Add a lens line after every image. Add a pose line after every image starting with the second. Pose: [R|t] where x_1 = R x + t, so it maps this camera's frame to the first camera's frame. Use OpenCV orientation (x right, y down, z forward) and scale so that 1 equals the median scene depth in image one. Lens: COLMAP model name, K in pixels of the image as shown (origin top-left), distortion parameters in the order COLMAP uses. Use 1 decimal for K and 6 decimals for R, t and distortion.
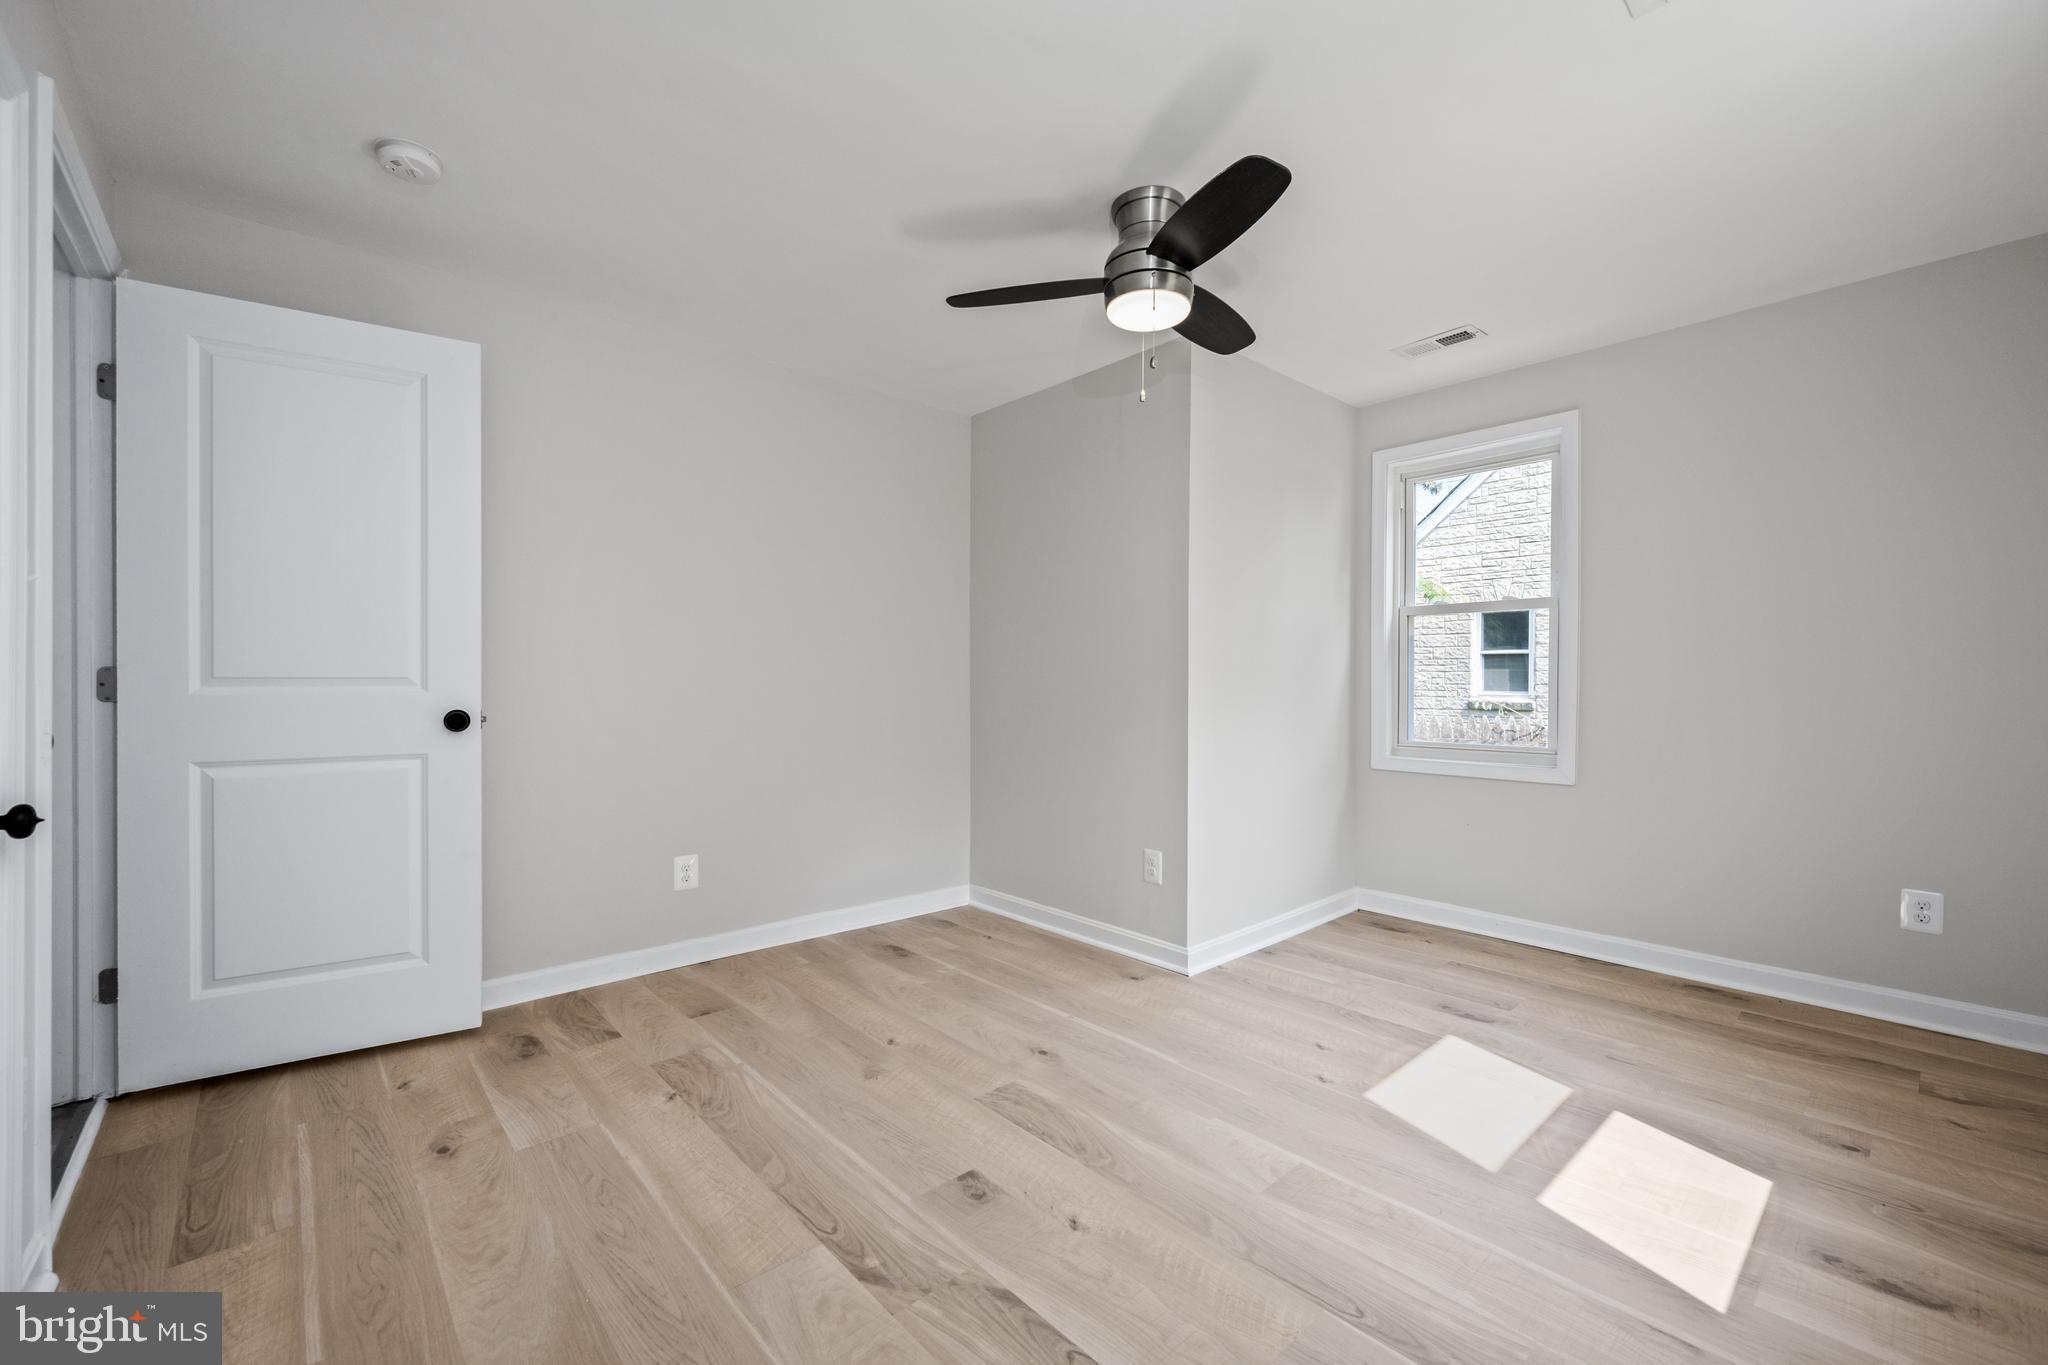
lens RADIAL K [[820.1, 0, 1027.4], [0, 820.1, 684.6], [0, 0, 1]] dist [0.000243, -0.000020]
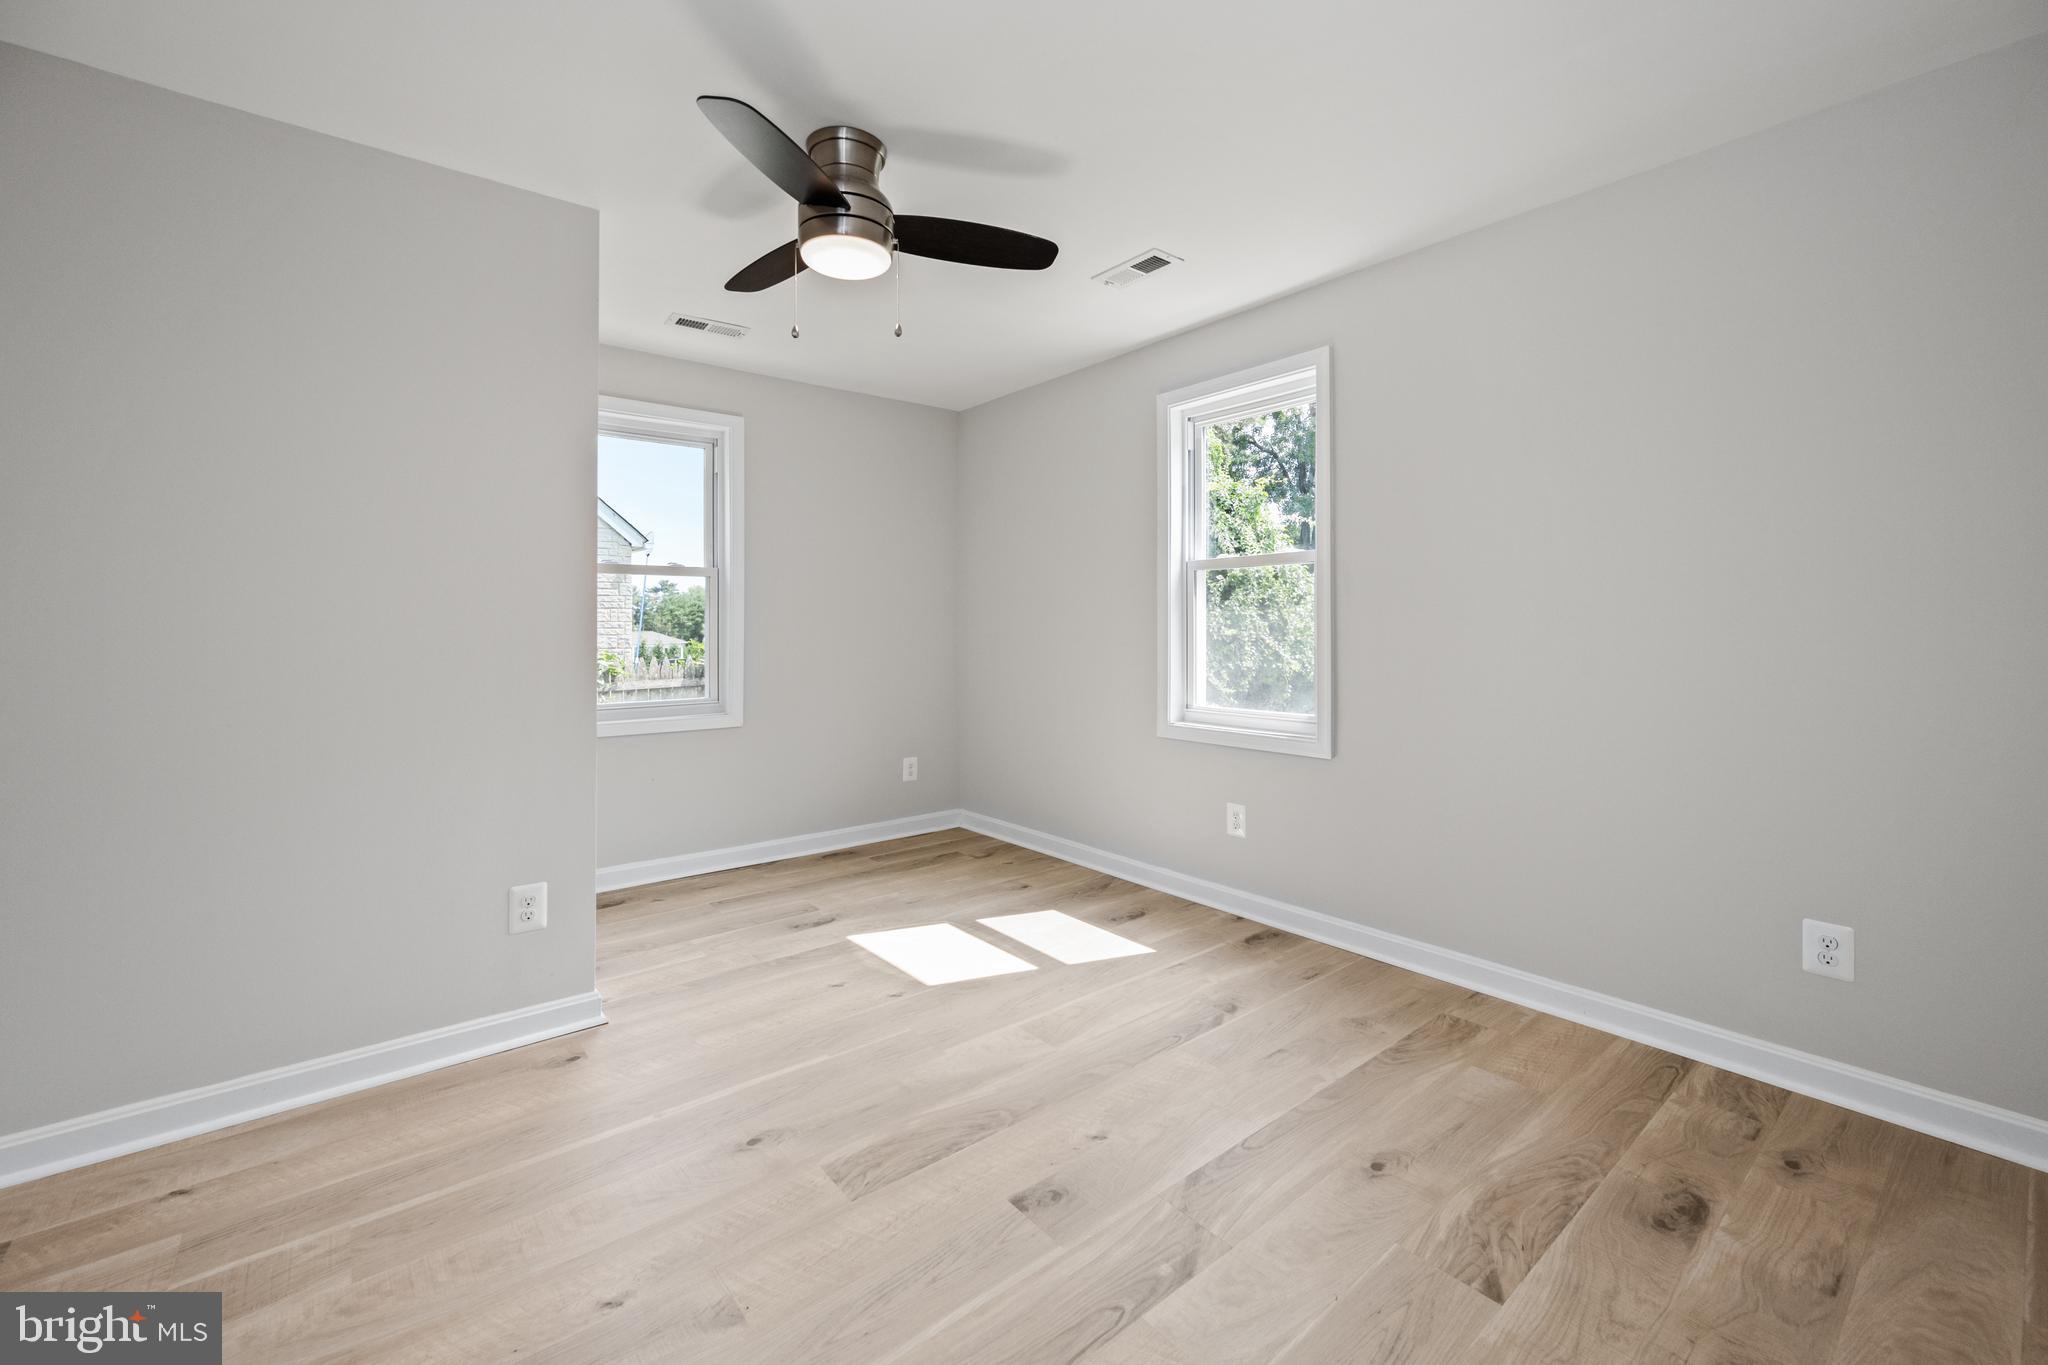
lens RADIAL K [[846.6, 0, 1017.9], [0, 846.6, 619.5], [0, 0, 1]] dist [0.001572, 0.000216]
pose [[0.059454, 0.009002, 0.998190, -0.901114], [0.005038, 0.999944, -0.009318, -0.035124], [-0.998218, 0.005583, 0.059406, 0.836254]]
